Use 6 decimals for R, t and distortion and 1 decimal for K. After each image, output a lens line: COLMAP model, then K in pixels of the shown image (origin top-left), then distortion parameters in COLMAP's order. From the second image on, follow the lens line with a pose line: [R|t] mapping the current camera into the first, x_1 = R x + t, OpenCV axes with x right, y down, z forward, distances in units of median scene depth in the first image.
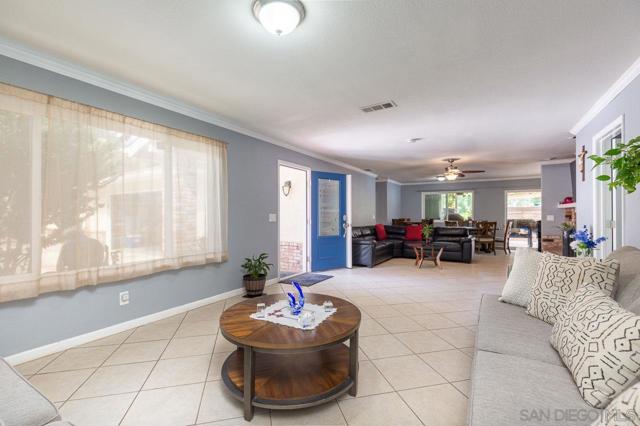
lens RADIAL K [[290.4, 0, 320.0], [0, 290.4, 213.0], [0, 0, 1]] dist [0.044329, -0.000143]
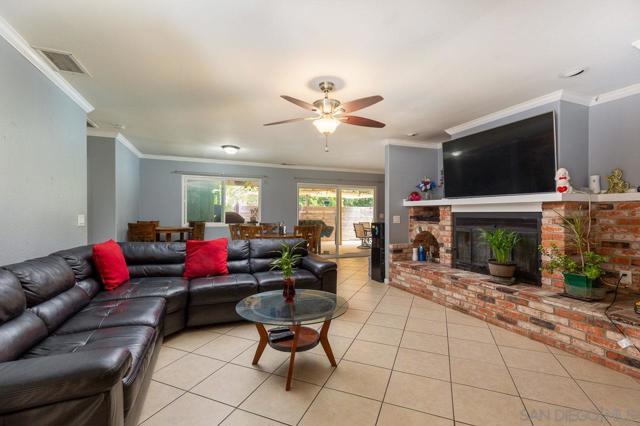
lens RADIAL K [[290.4, 0, 320.0], [0, 290.4, 213.0], [0, 0, 1]] dist [0.044329, -0.000143]
pose [[0.634703, 0.004272, 0.772744, 0.078621], [-0.009267, 0.999955, 0.002084, 0.001107], [-0.772701, -0.008484, 0.634714, 0.481531]]
